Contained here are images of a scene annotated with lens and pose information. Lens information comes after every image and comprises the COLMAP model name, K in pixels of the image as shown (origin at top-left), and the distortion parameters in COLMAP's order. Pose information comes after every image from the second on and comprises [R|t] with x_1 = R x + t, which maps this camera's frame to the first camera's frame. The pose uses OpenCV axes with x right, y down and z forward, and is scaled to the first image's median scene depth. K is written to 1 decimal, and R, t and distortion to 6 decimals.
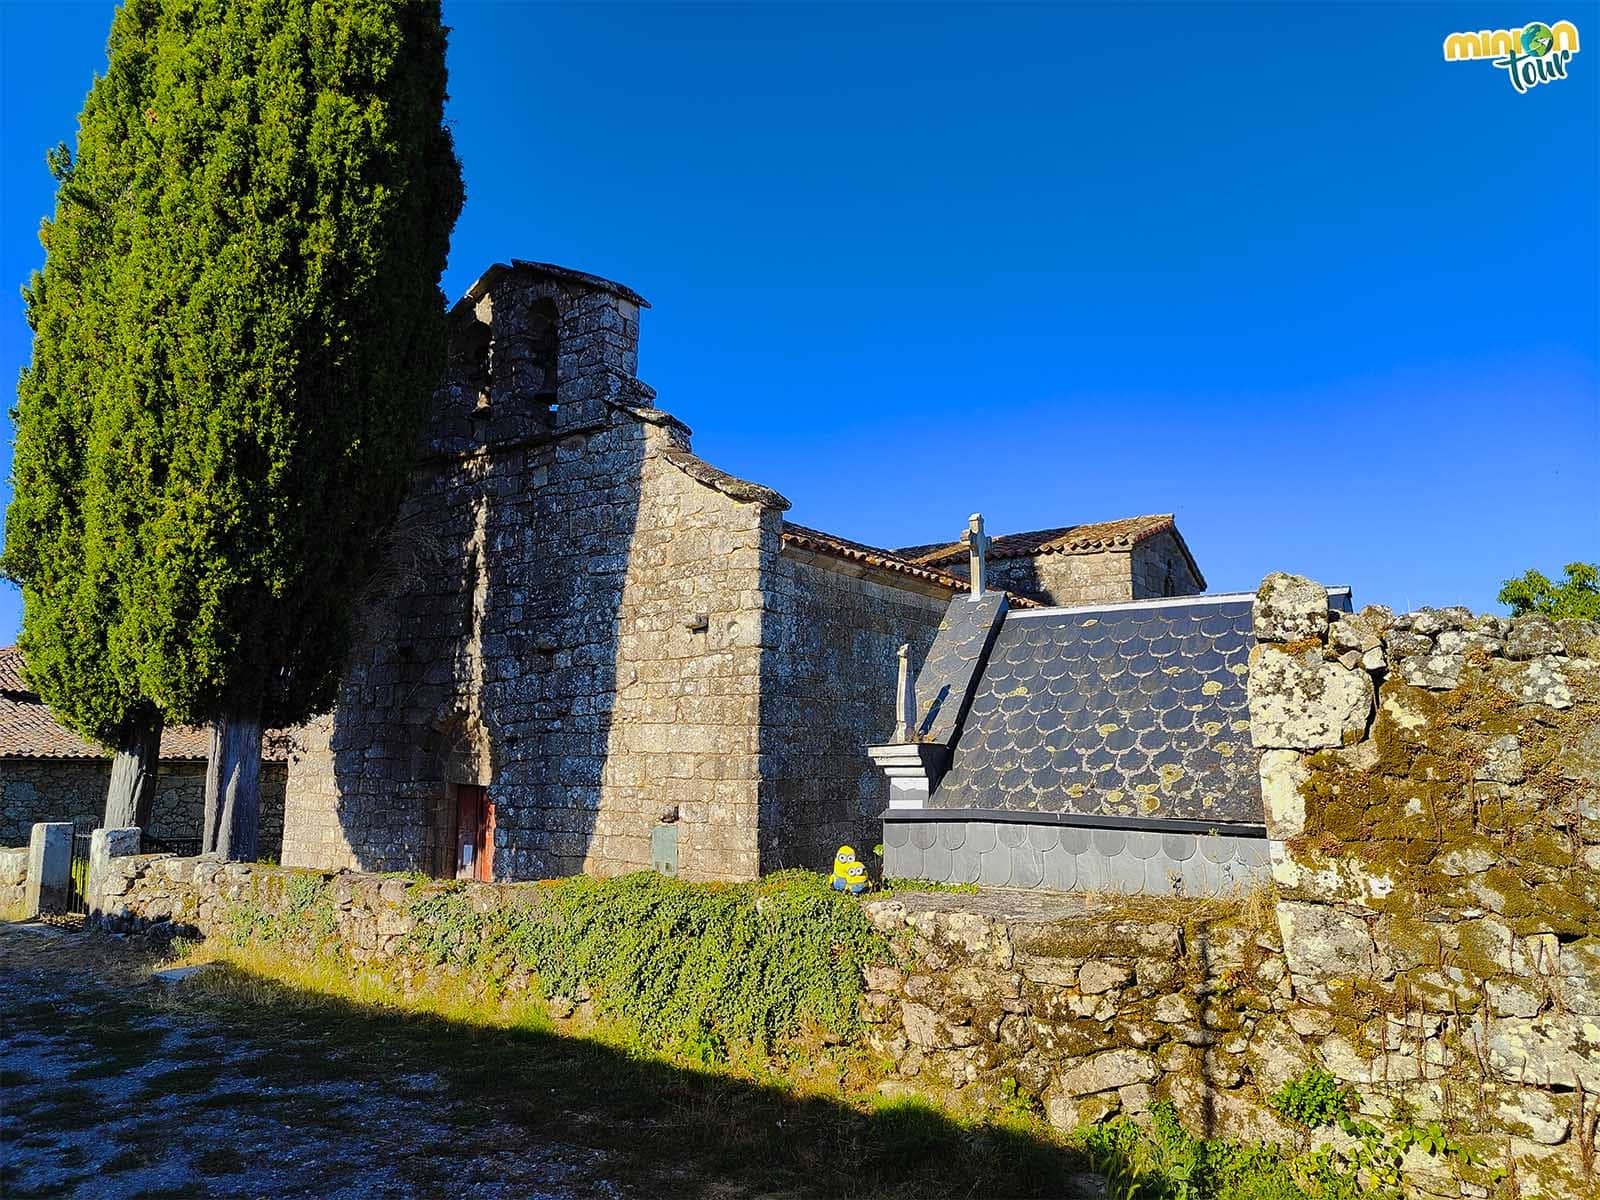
lens RADIAL K [[1087.9, 0, 800.0], [0, 1087.9, 600.0], [0, 0, 1]] dist [0.016099, -0.011326]
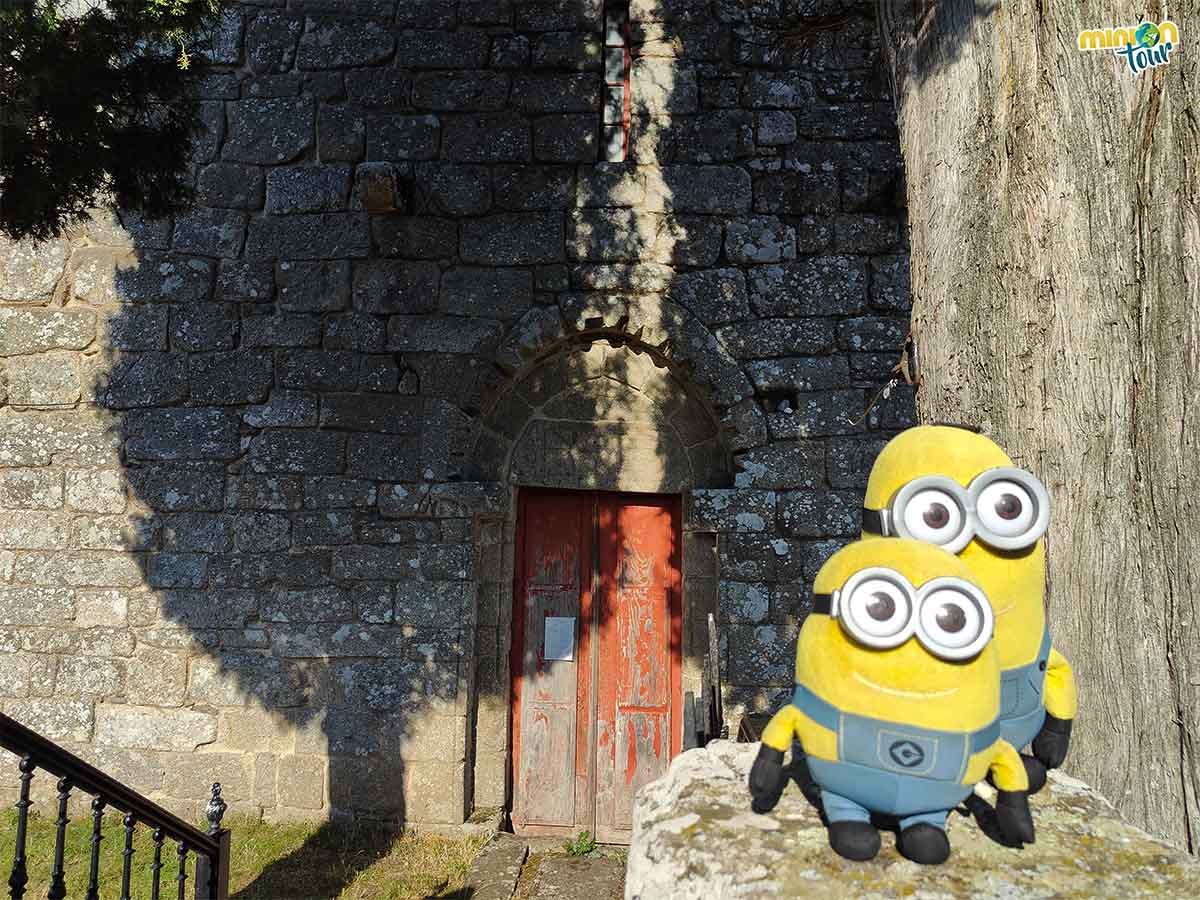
lens RADIAL K [[800.8, 0, 600.1], [0, 800.8, 481.1], [0, 0, 1]] dist [0.053356, -0.001888]
pose [[0.848364, 0.060124, 0.525987, -0.658481], [-0.095431, 0.994623, 0.040228, 0.206861], [-0.520740, -0.084324, 0.849540, 0.971622]]
